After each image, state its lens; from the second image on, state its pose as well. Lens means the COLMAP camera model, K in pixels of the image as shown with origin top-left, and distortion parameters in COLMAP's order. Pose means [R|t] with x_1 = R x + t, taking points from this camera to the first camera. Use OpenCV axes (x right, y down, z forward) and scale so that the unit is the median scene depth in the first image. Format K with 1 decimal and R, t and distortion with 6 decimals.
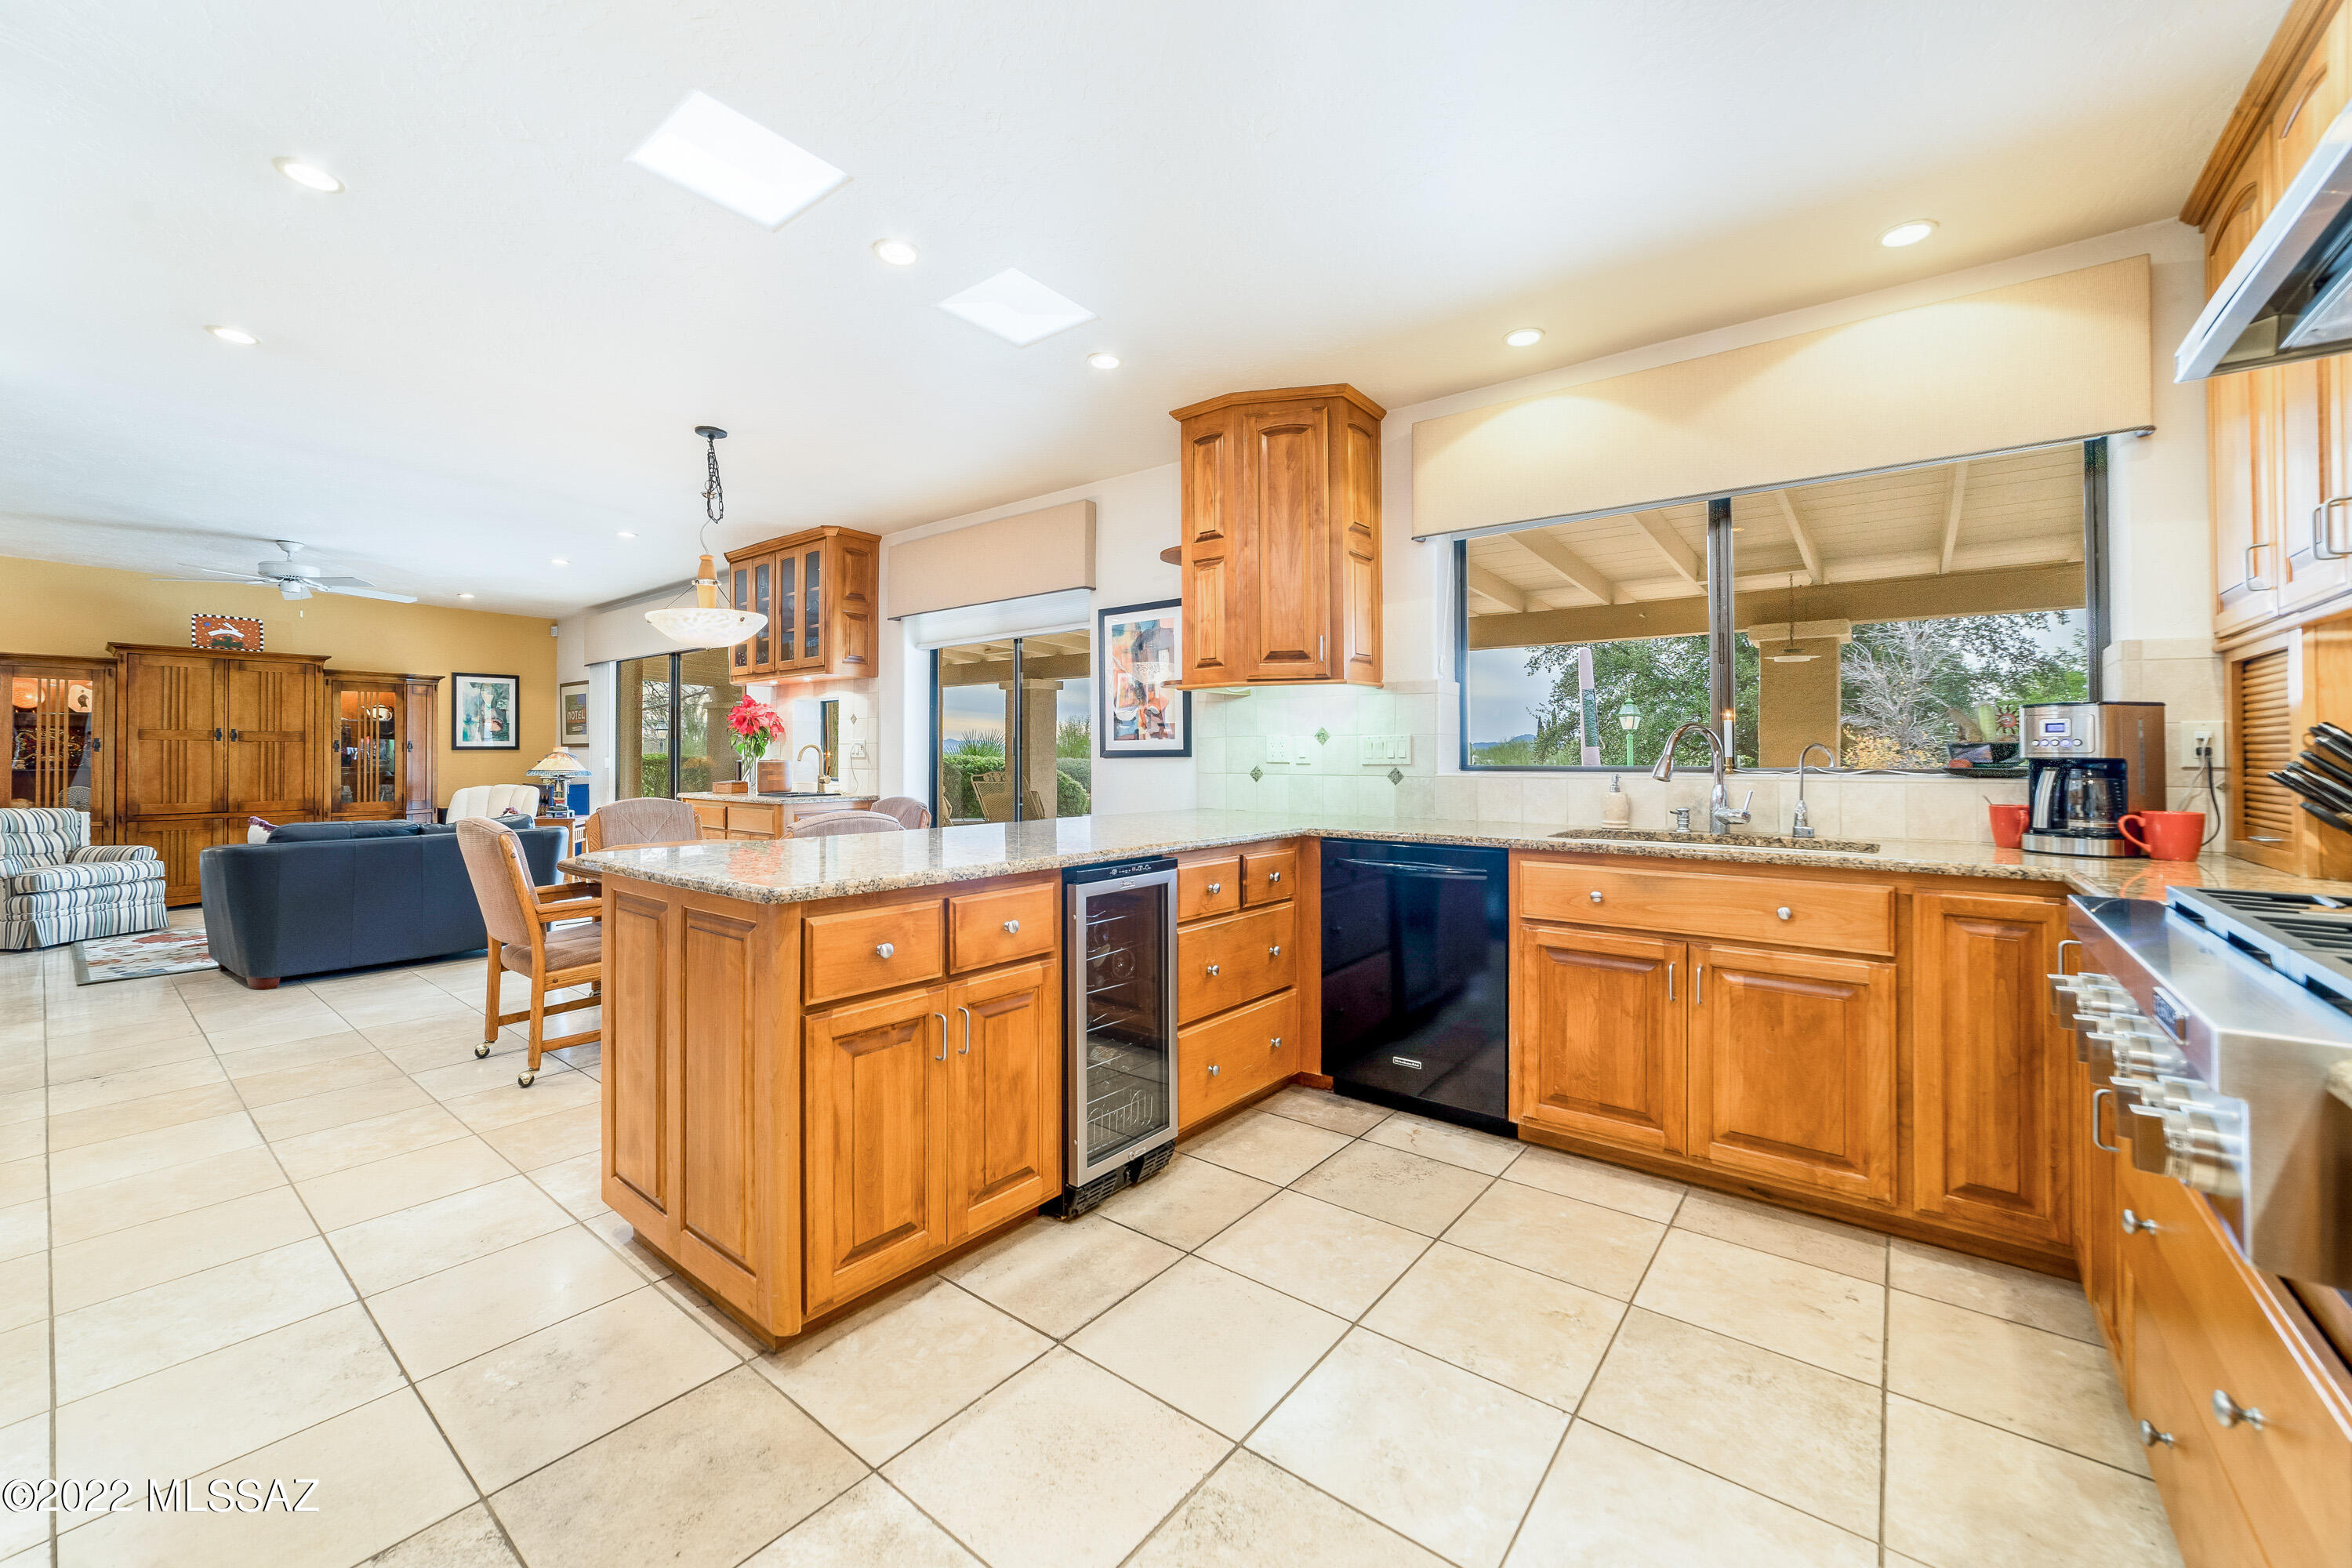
lens RADIAL K [[936.7, 0, 1144.1], [0, 936.7, 746.6], [0, 0, 1]] dist [-0.023192, 0.008826]
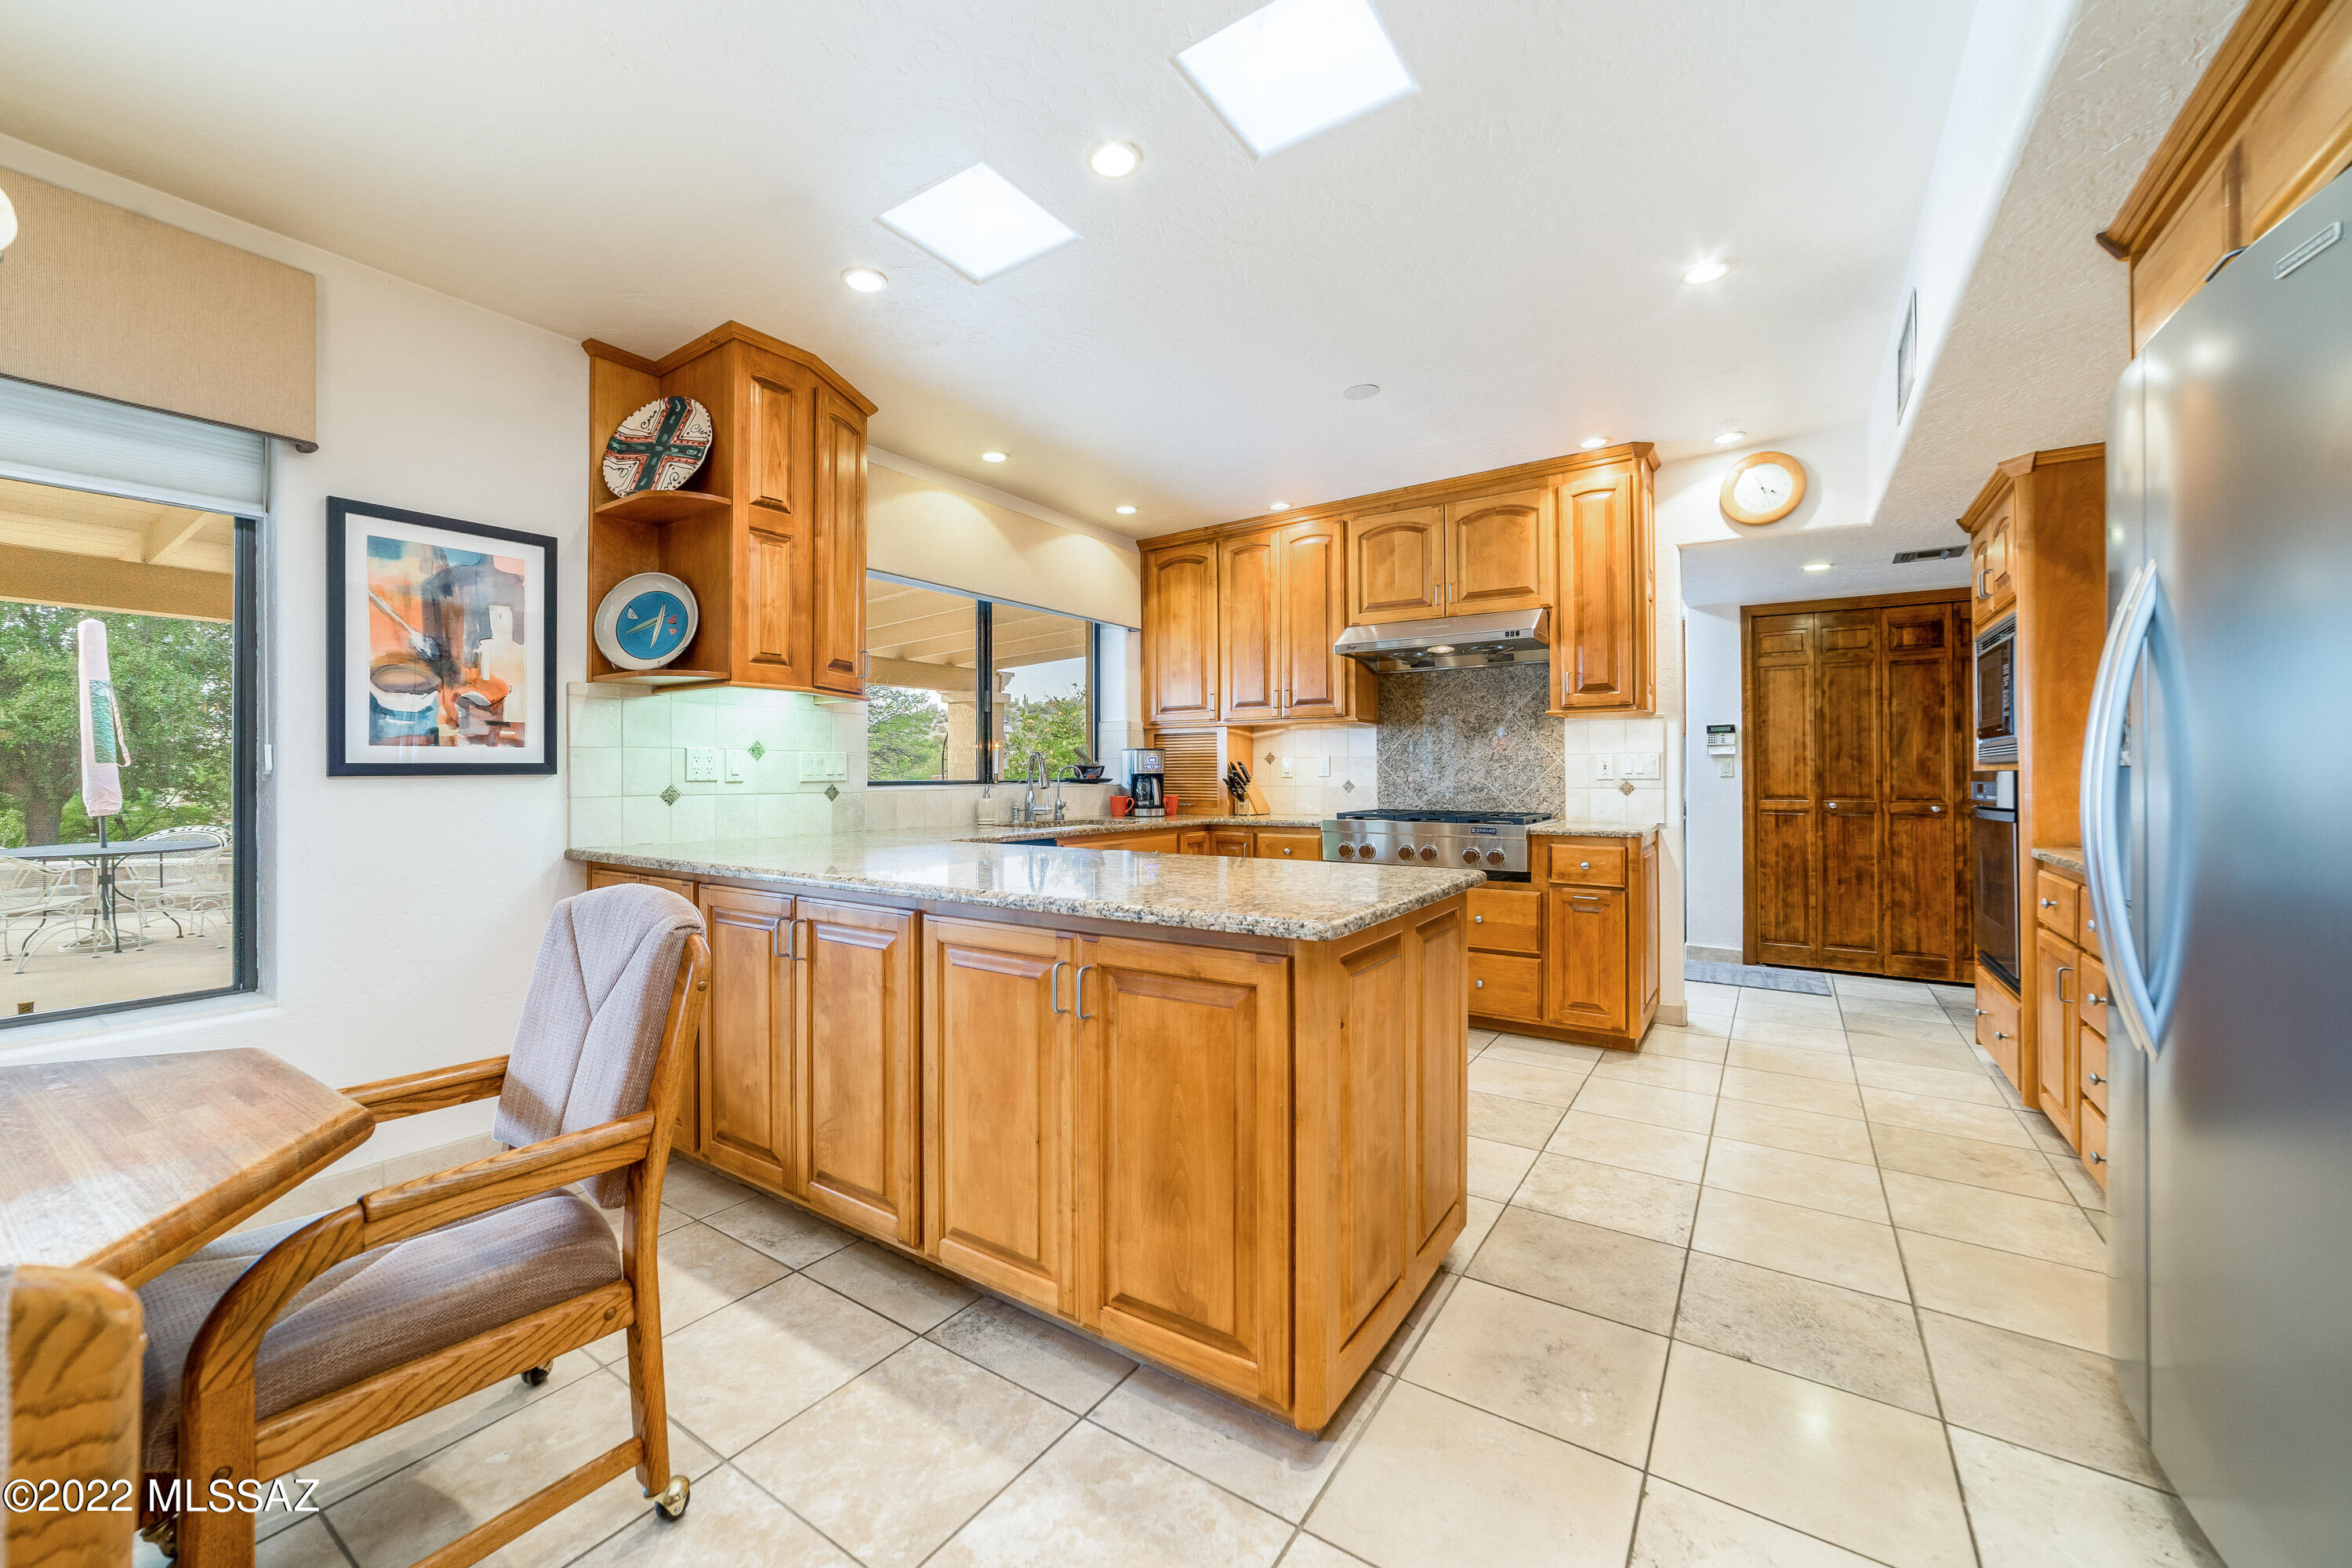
lens RADIAL K [[936.7, 0, 1161.4], [0, 936.7, 769.7], [0, 0, 1]] dist [-0.023192, 0.008826]
pose [[-0.106683, 0.004593, 0.994282, -0.925552], [-0.007027, 0.999961, -0.005373, 0.011296], [-0.994268, -0.007560, -0.106646, 0.886575]]
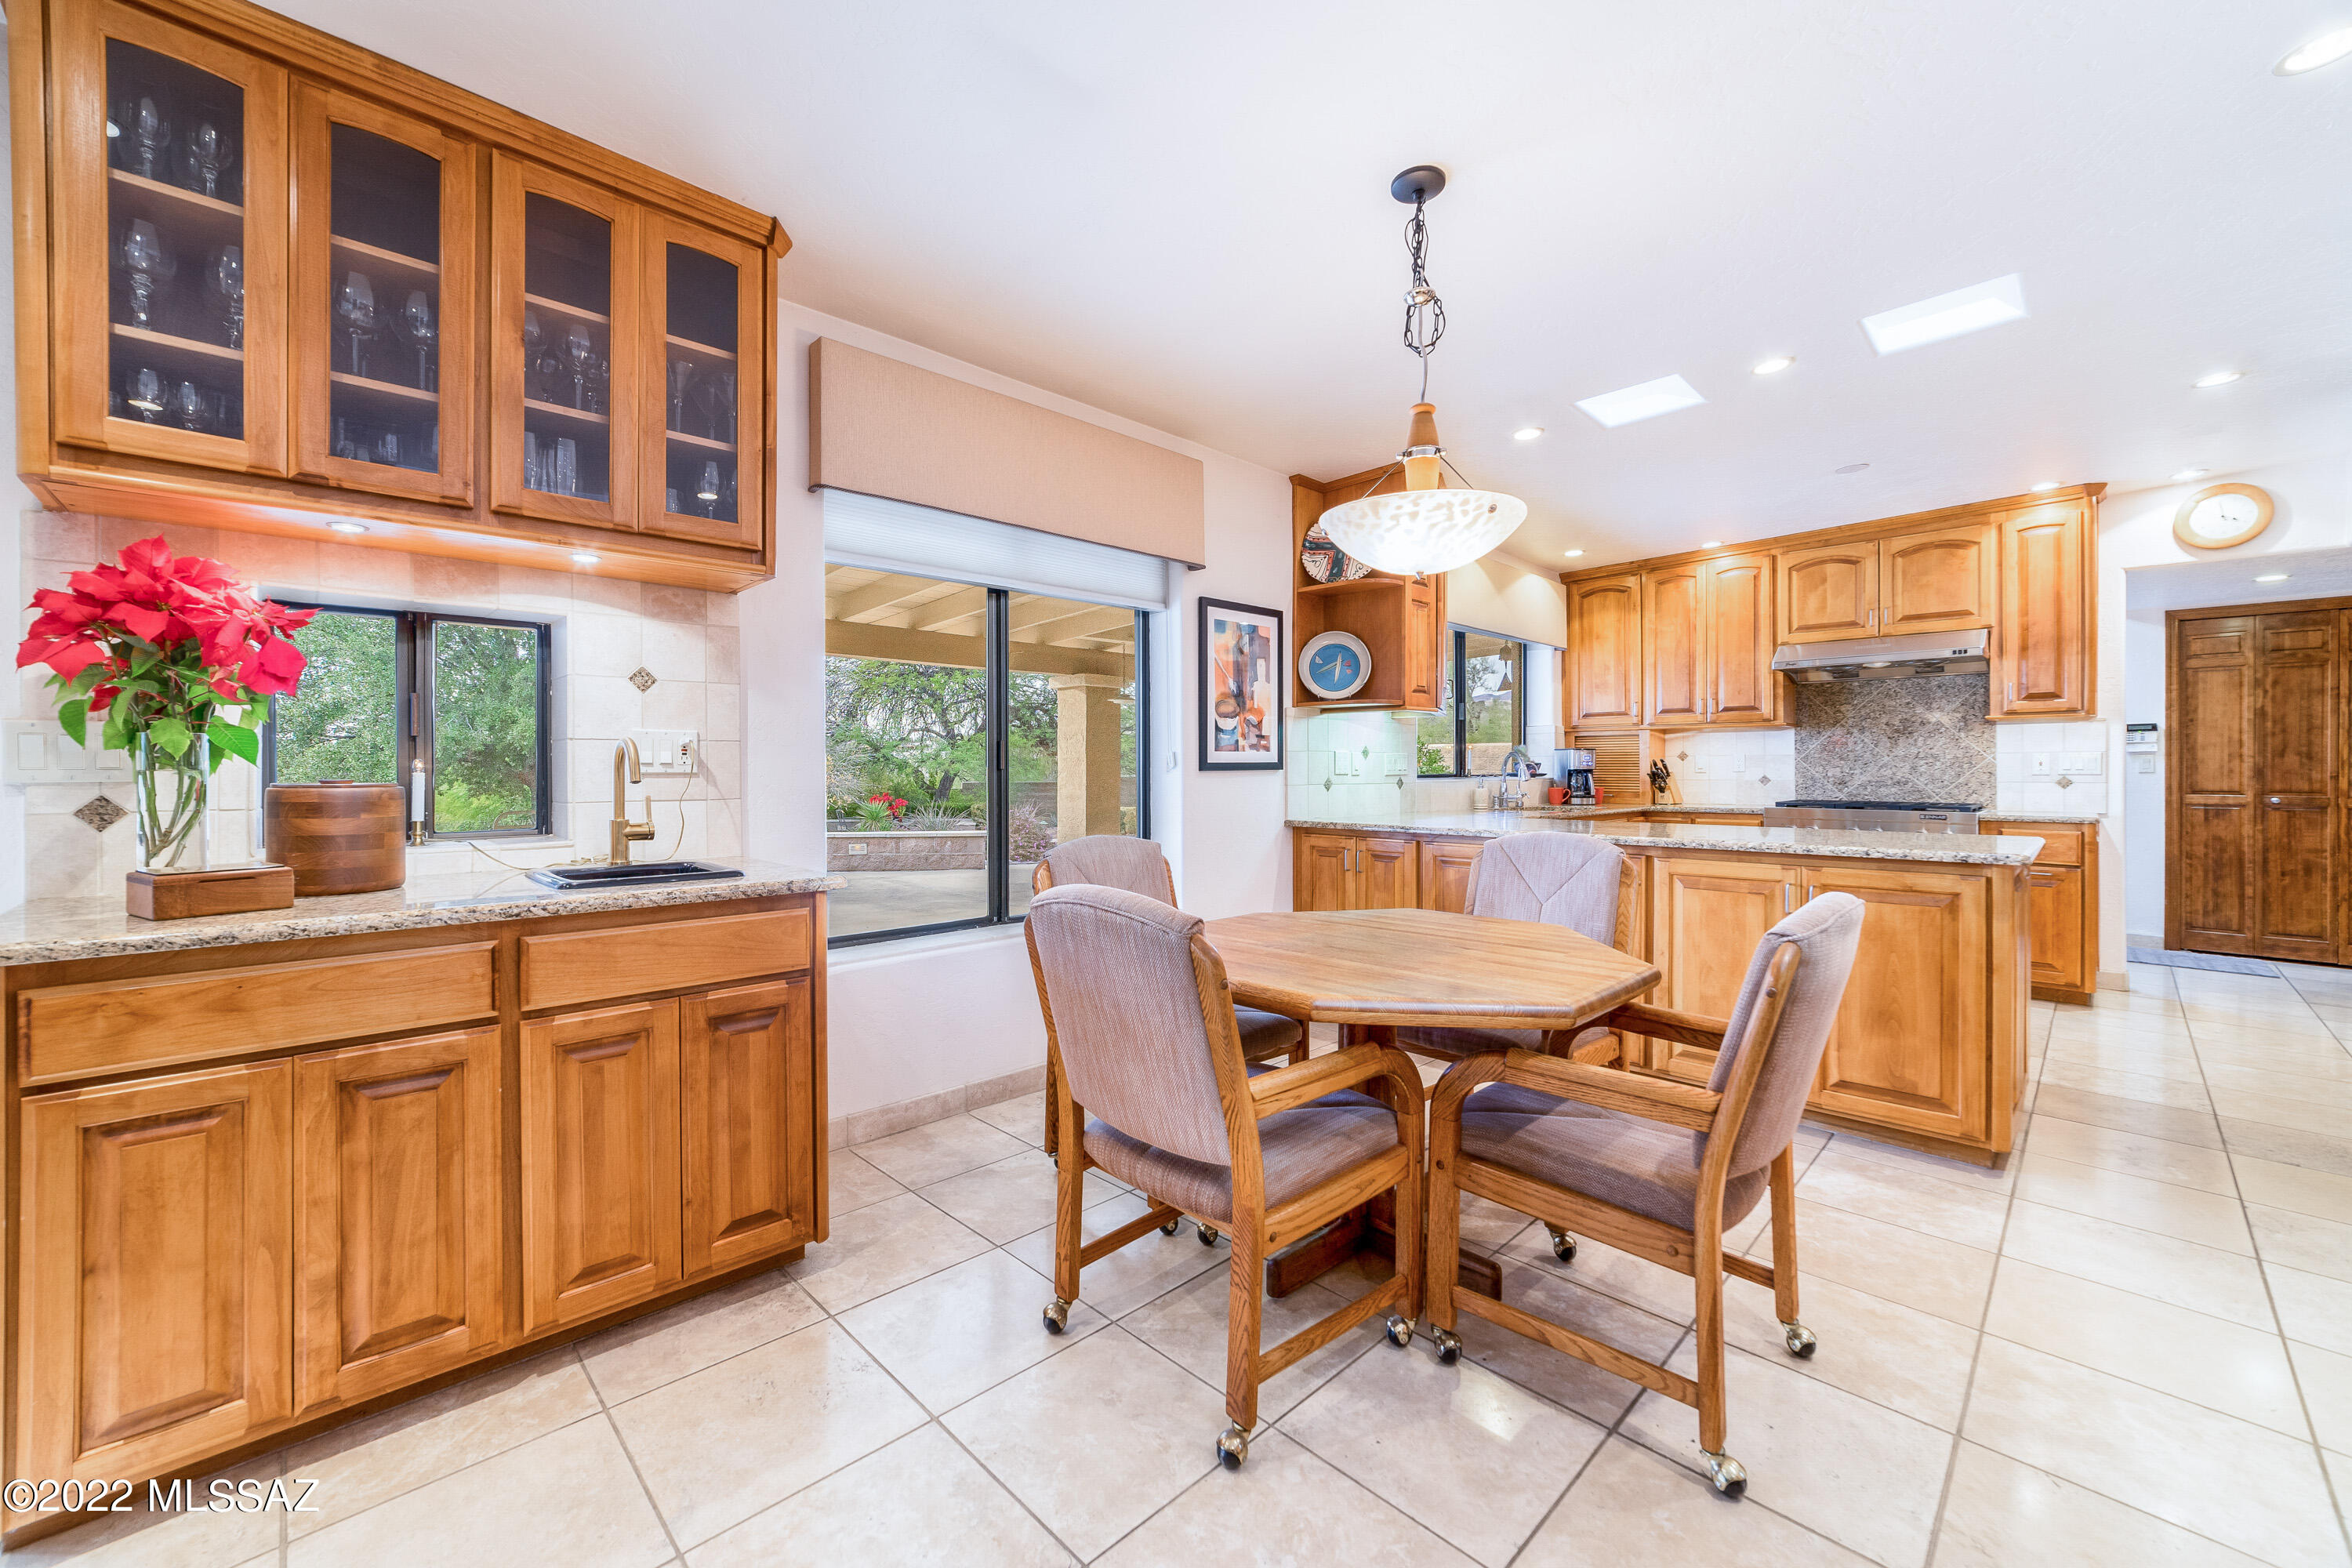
lens RADIAL K [[936.7, 0, 1150.9], [0, 936.7, 775.5], [0, 0, 1]] dist [-0.023192, 0.008826]
pose [[0.108425, -0.006628, 0.994083, -1.359810], [-0.008076, 0.999939, 0.007548, 0.015455], [-0.994072, -0.008847, 0.108365, 1.435616]]
